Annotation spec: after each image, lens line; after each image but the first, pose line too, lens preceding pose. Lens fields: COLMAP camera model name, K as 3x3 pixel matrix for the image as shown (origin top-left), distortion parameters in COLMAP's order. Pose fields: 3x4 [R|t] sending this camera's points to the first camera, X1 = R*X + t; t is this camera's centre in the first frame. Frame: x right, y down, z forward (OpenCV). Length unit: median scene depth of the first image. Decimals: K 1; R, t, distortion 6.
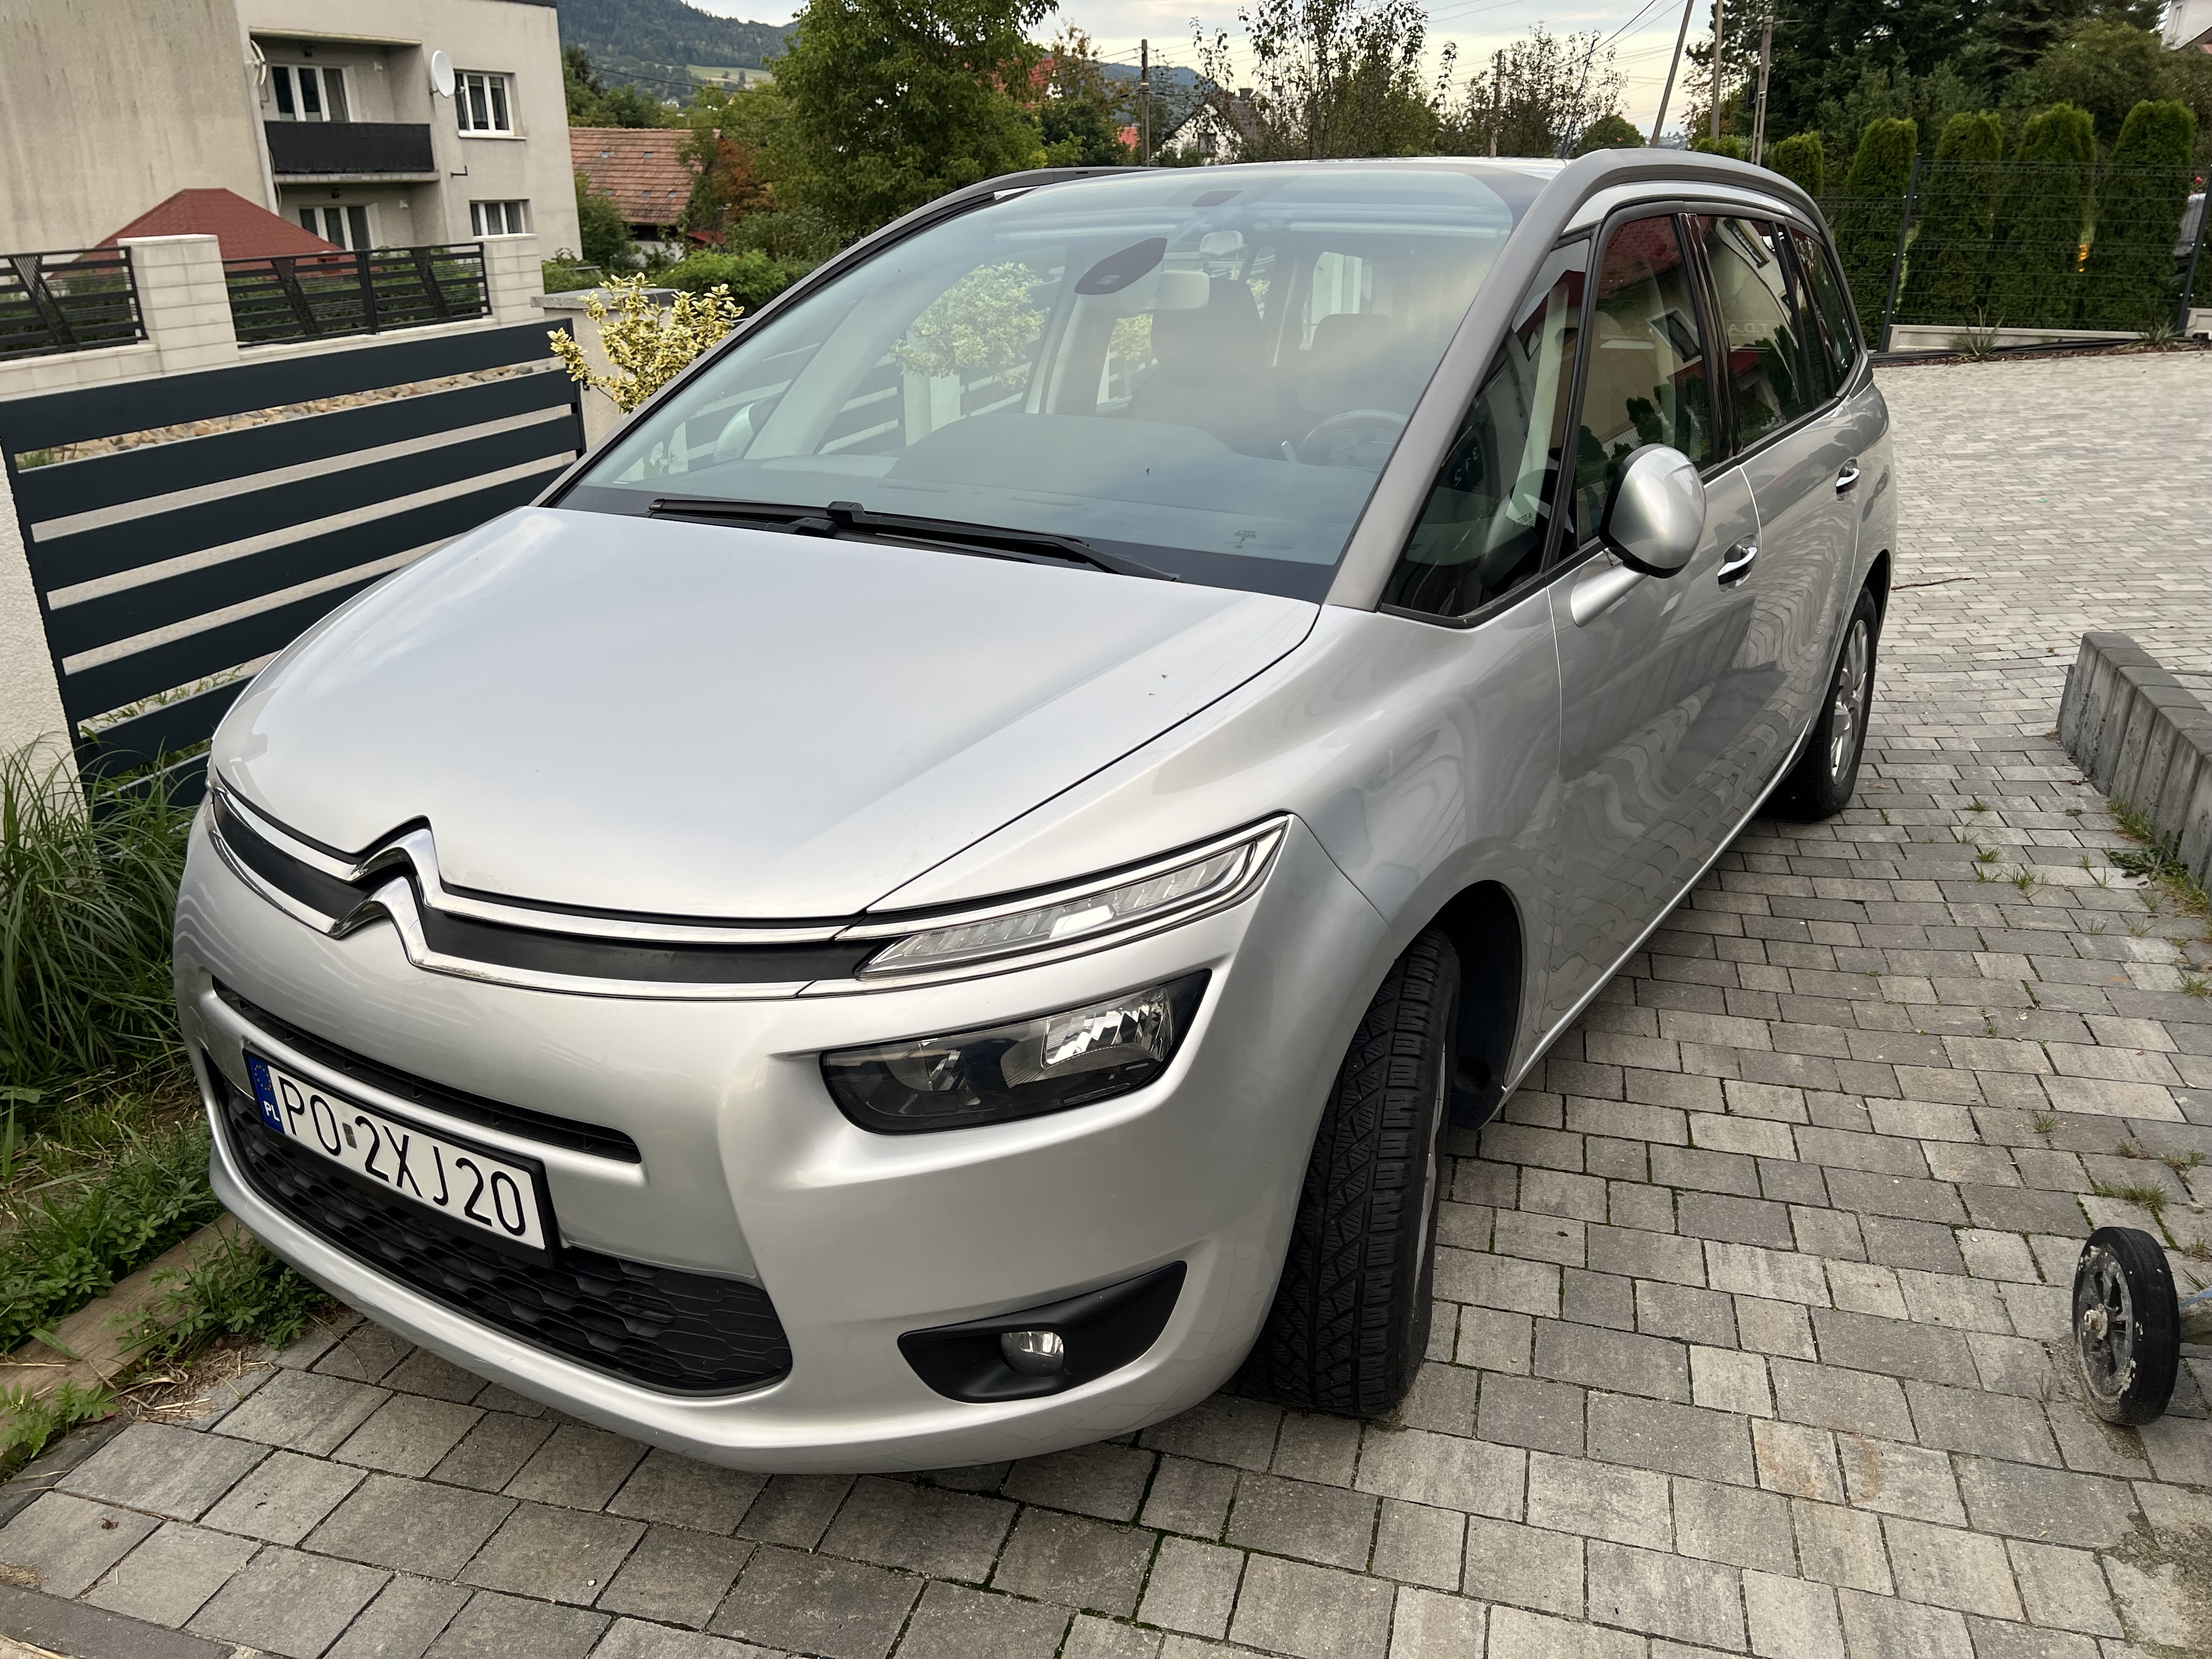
lens RADIAL K [[1701.8, 0, 1104.3], [0, 1701.8, 875.1], [0, 0, 1]] dist [0.020105, 0.003321]
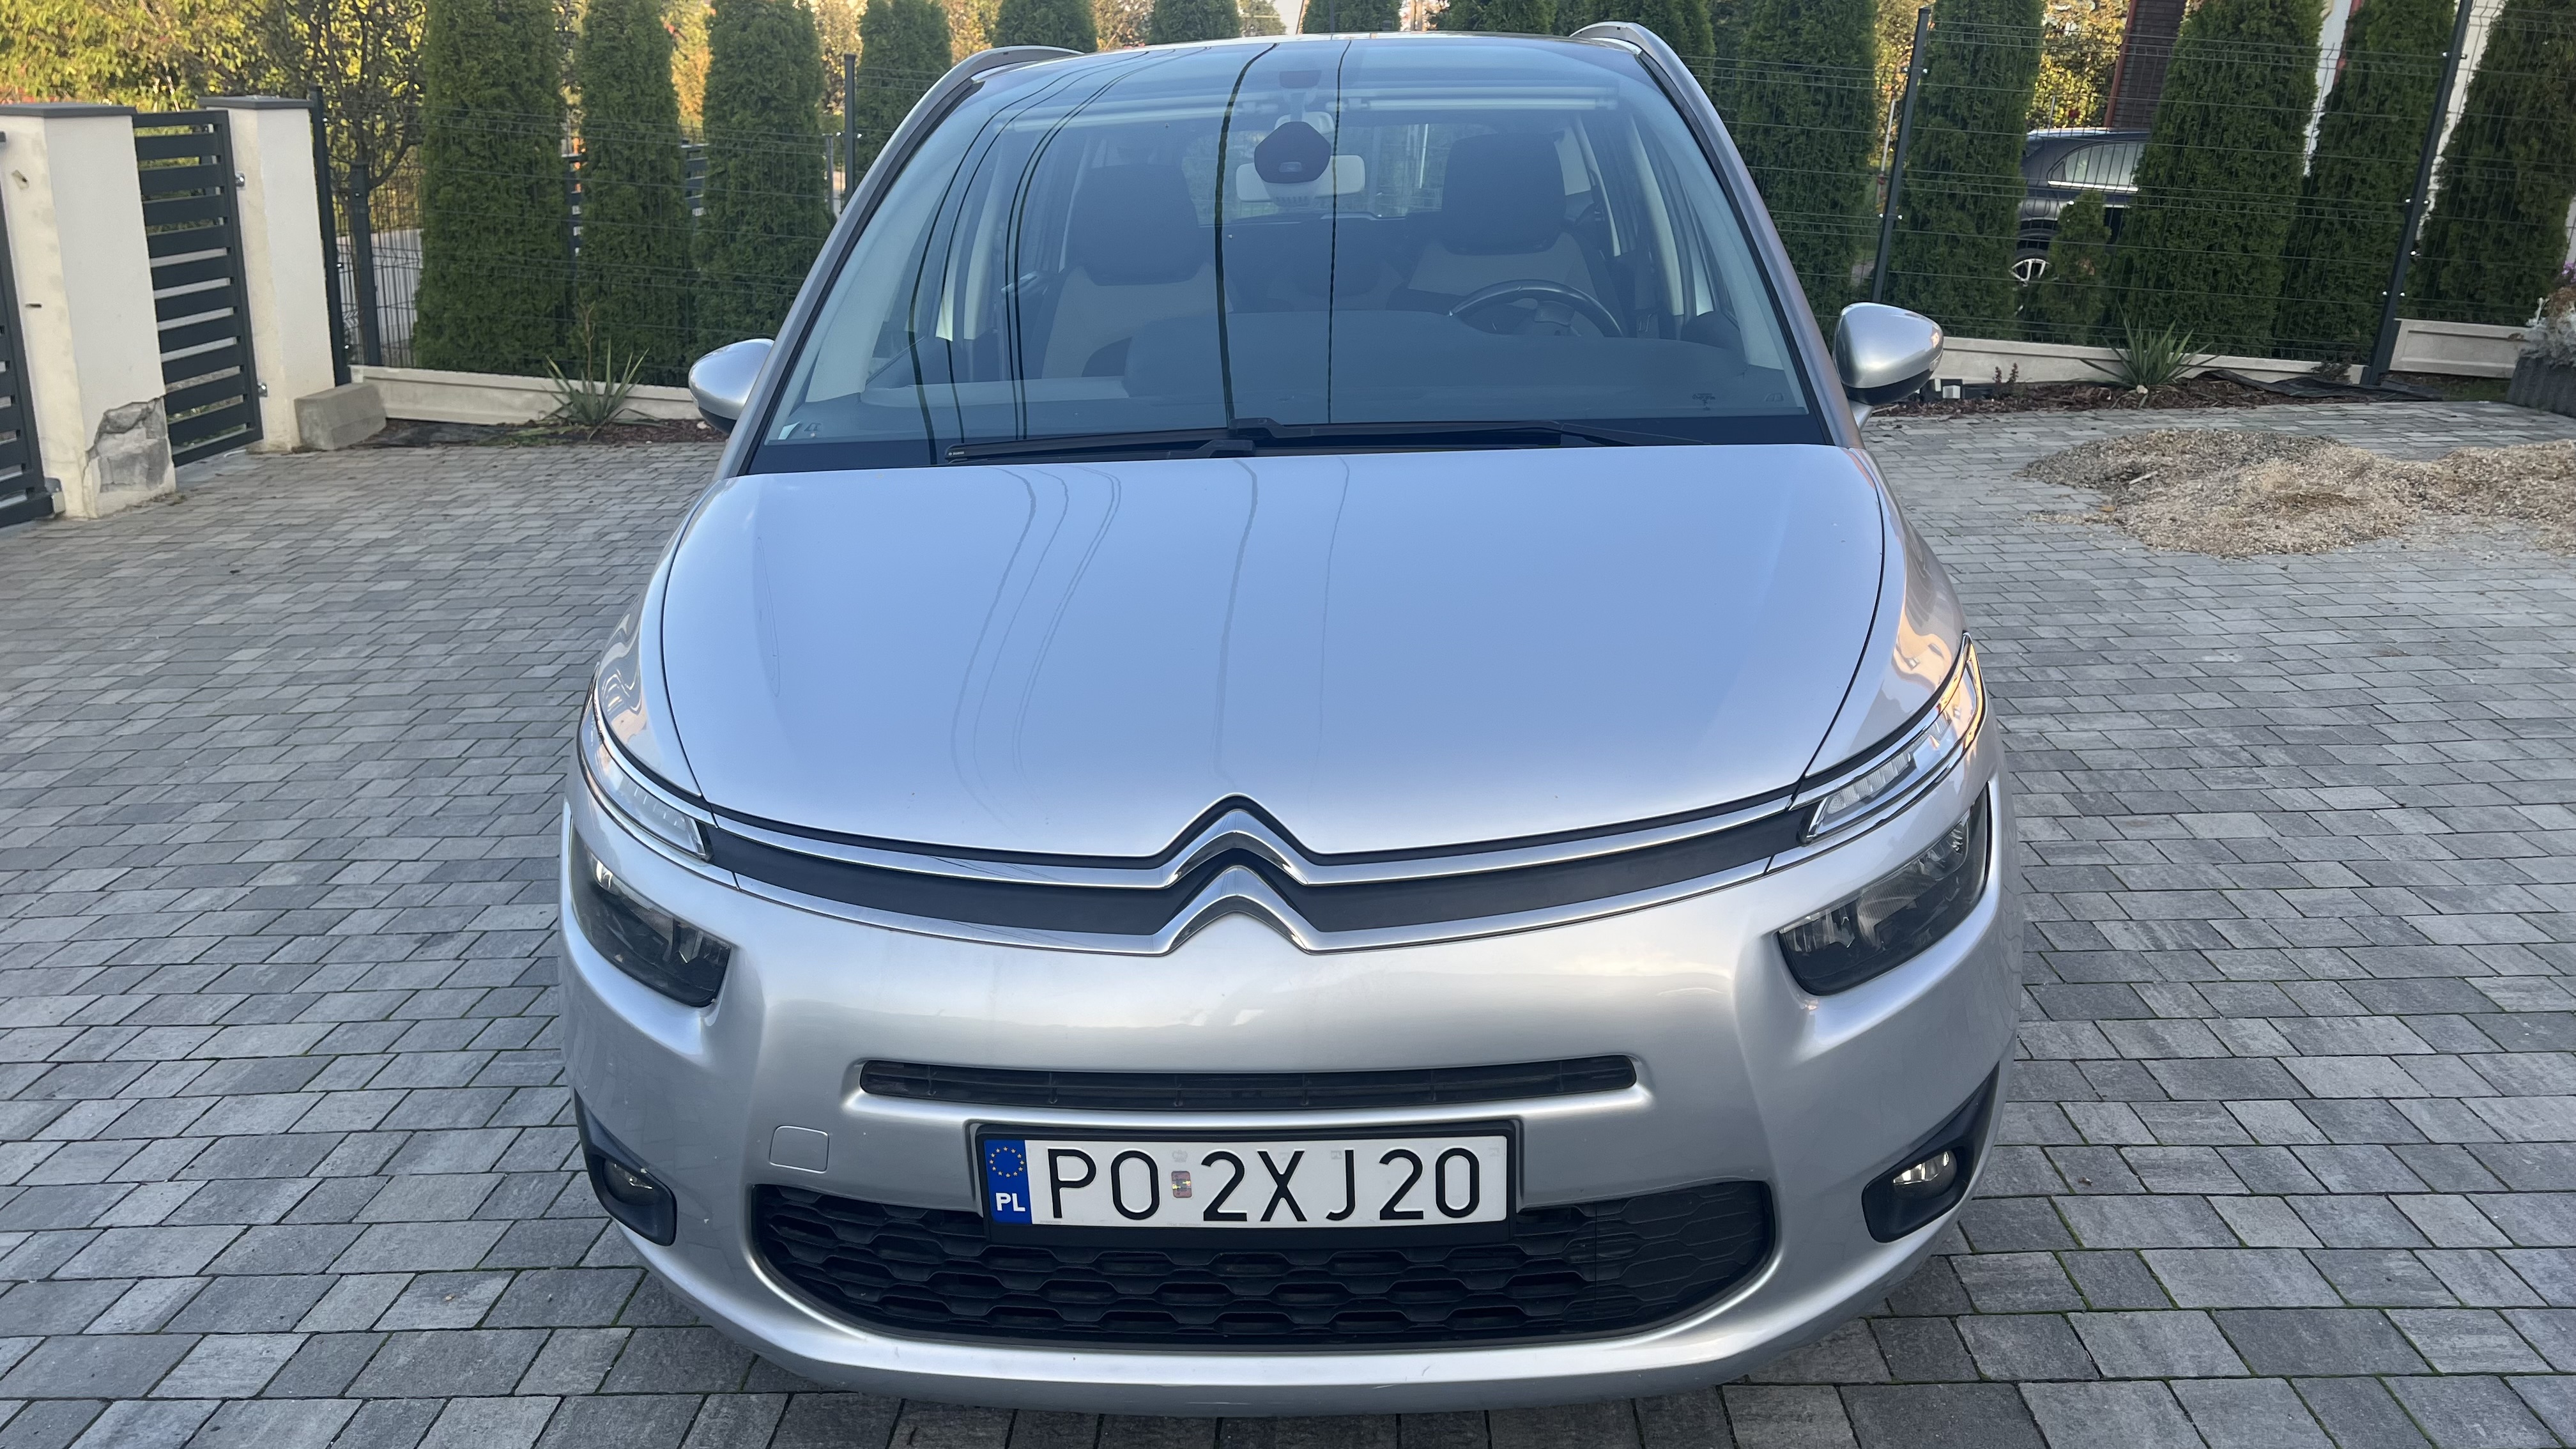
lens RADIAL K [[1989.9, 0, 1301.3], [0, 1989.9, 720.7], [0, 0, 1]] dist [0.025435, -0.000693]
pose [[0.865047, -0.177823, 0.469119, -0.853515], [0.204737, 0.978795, -0.006512, -0.059134], [-0.458013, 0.101680, 0.883111, 0.066537]]
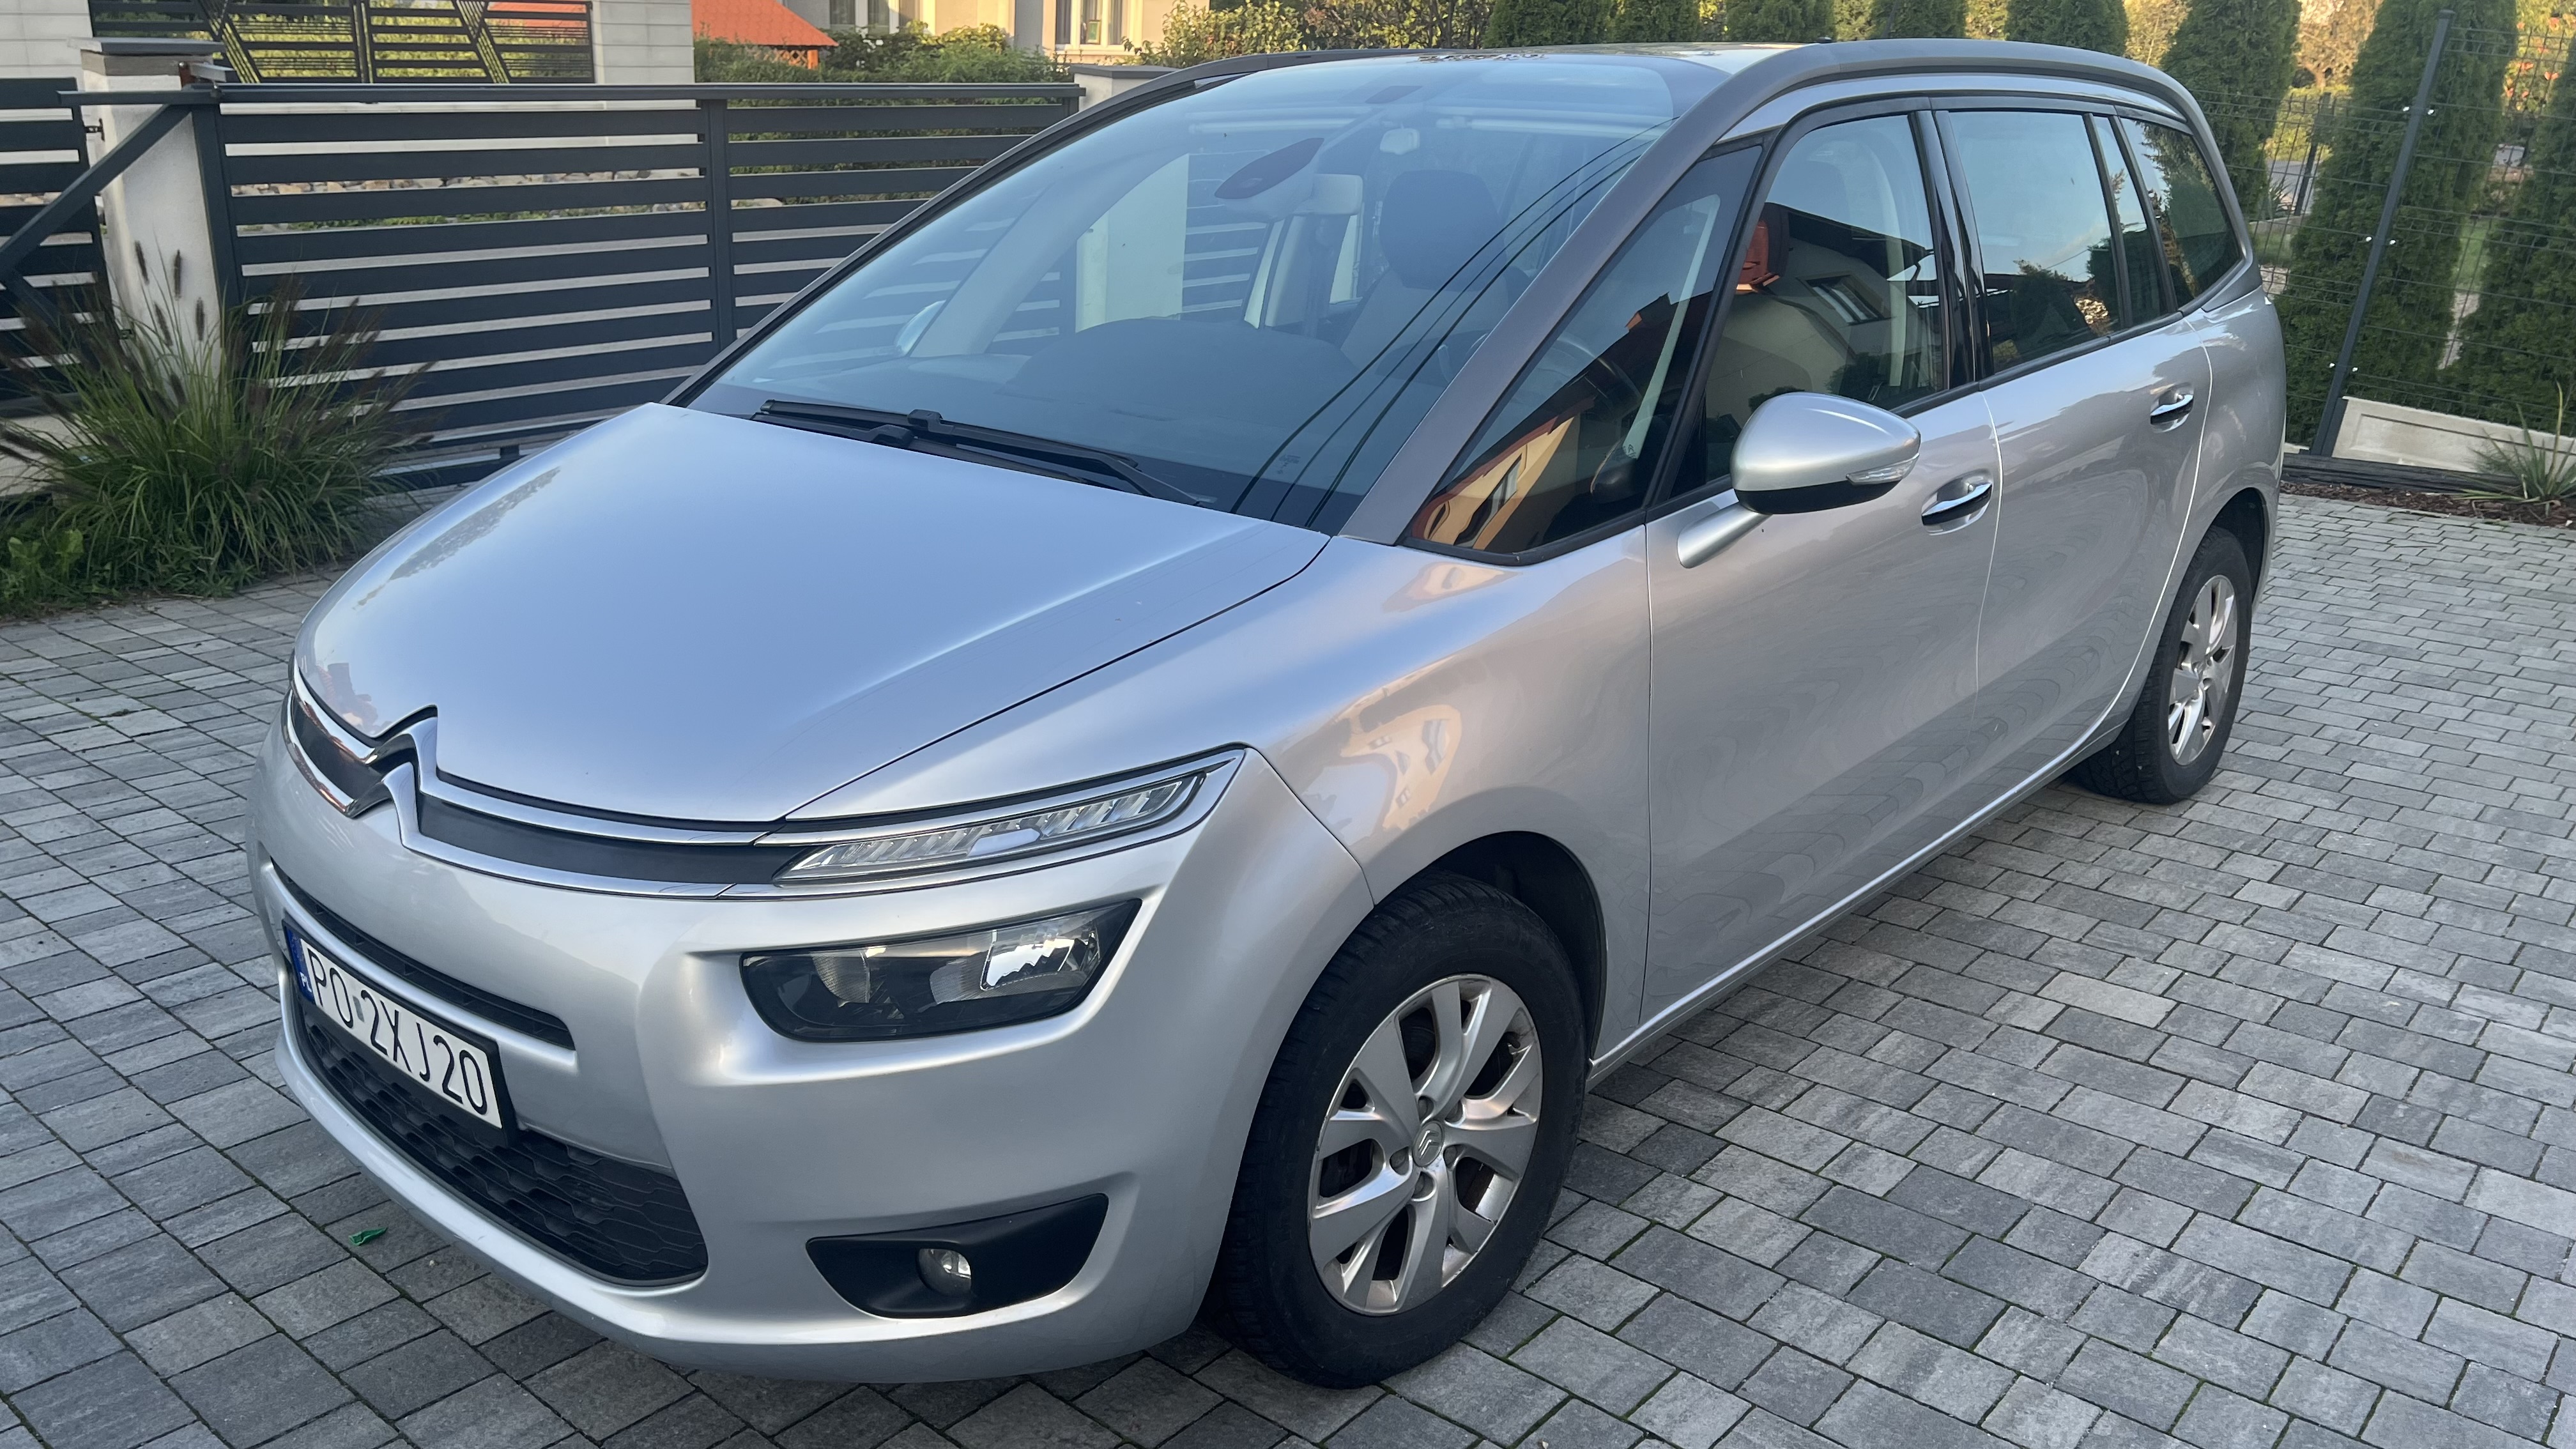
lens RADIAL K [[1971.3, 0, 1268.1], [0, 1971.3, 757.5], [0, 0, 1]] dist [0.049874, -0.052813]
pose [[0.987740, 0.053956, -0.146486, 0.285403], [-0.057985, 0.998044, -0.023370, -0.004207], [0.144938, 0.031577, 0.988937, -0.125449]]
